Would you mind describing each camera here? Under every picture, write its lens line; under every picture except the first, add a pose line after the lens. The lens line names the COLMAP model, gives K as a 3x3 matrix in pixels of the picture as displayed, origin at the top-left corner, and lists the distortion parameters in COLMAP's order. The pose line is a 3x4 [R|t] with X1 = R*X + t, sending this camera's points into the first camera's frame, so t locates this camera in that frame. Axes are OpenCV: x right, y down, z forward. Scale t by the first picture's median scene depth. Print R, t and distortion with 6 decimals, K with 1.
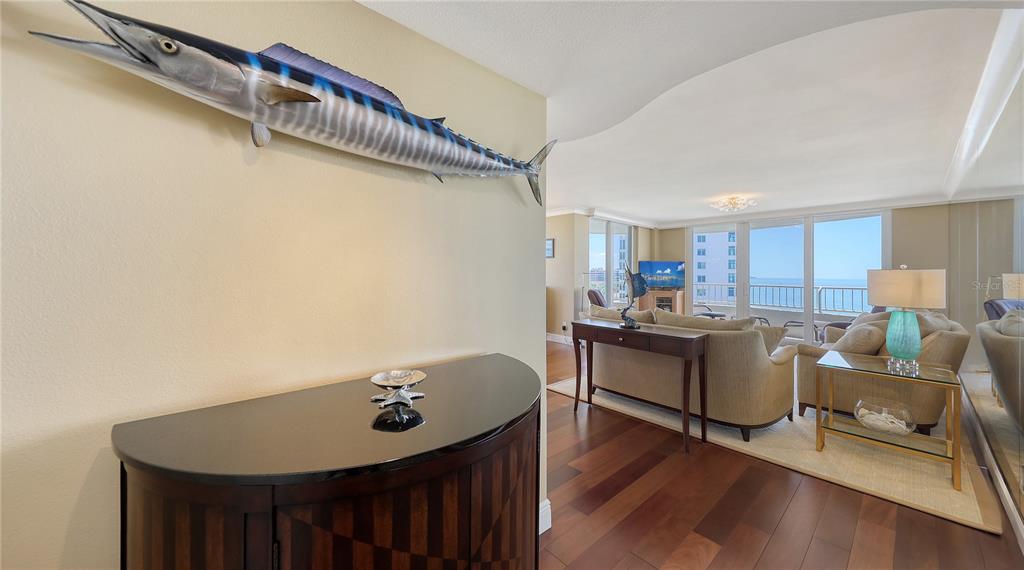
lens RADIAL K [[353.9, 0, 505.3], [0, 353.9, 274.2], [0, 0, 1]] dist [0.004879, -0.000965]
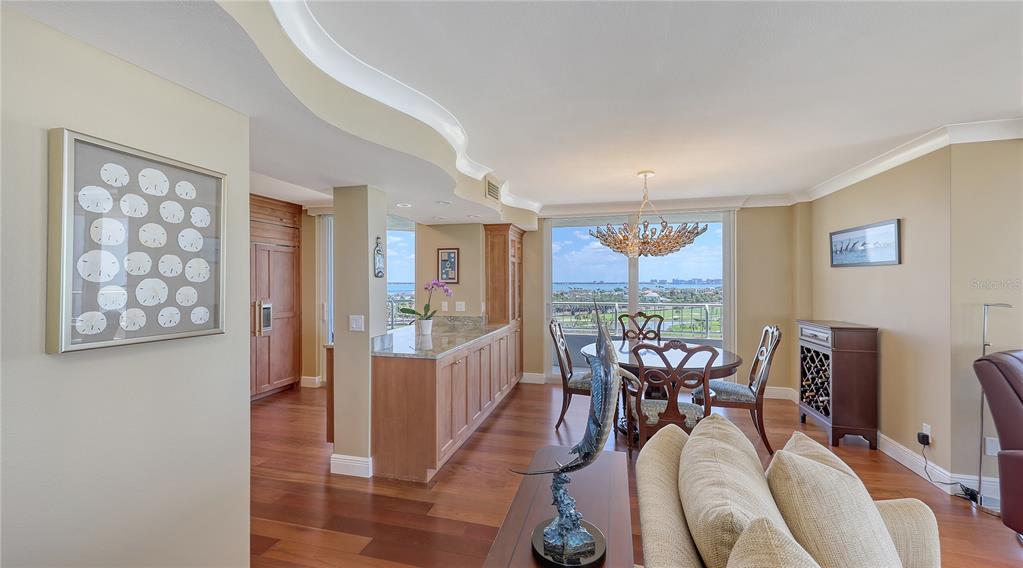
lens RADIAL K [[399.8, 0, 509.5], [0, 399.8, 281.6], [0, 0, 1]] dist [0.000029, 0.000158]
pose [[0.569384, -0.012562, -0.821976, 0.266102], [0.006294, 0.999921, -0.010921, -0.023605], [0.822048, 0.001044, 0.569418, 0.346942]]
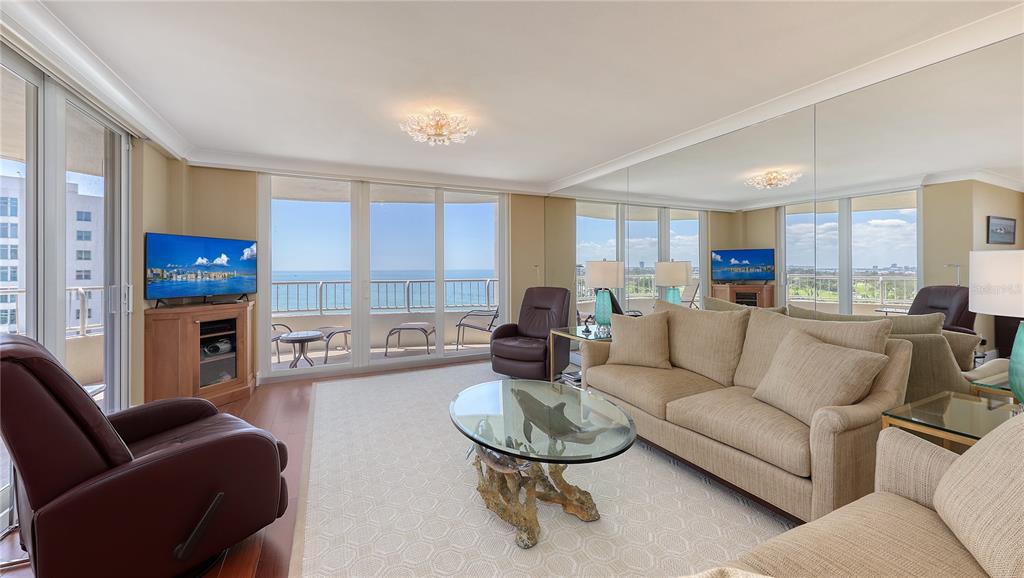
lens RADIAL K [[403.6, 0, 530.9], [0, 403.6, 255.8], [0, 0, 1]] dist [0.010089, 0.000083]
pose [[0.241986, 0.015918, 0.970149, 0.064804], [0.010371, 0.999766, -0.018991, -0.000289], [-0.970224, 0.014657, 0.241764, 0.583017]]
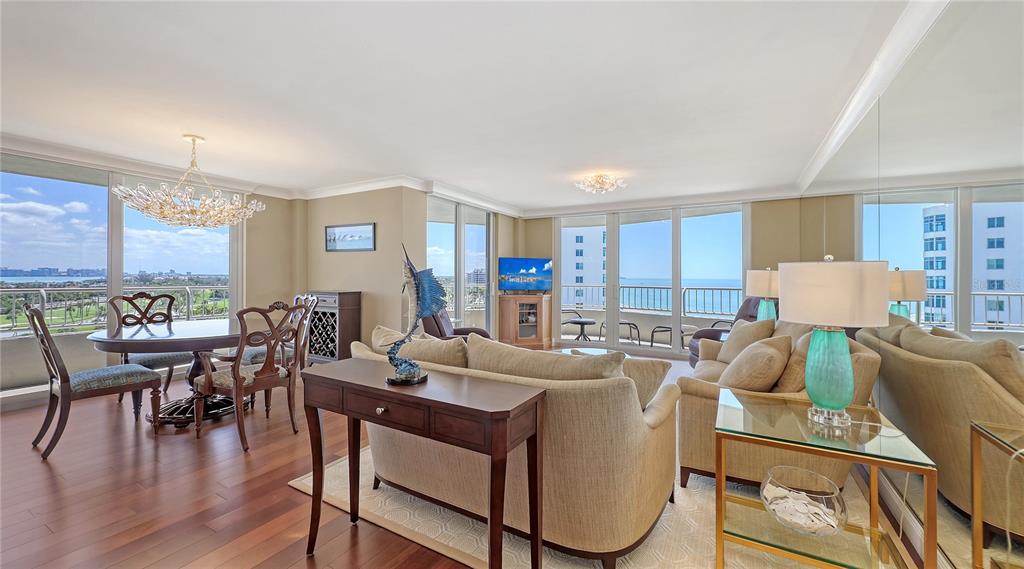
lens RADIAL K [[400.2, 0, 508.4], [0, 400.2, 281.0], [0, 0, 1]] dist [0.000029, 0.000158]
pose [[0.946056, -0.008166, 0.323899, 0.130801], [0.003832, 0.999894, 0.014015, 0.002371], [-0.323979, -0.012017, 0.945988, 0.184820]]
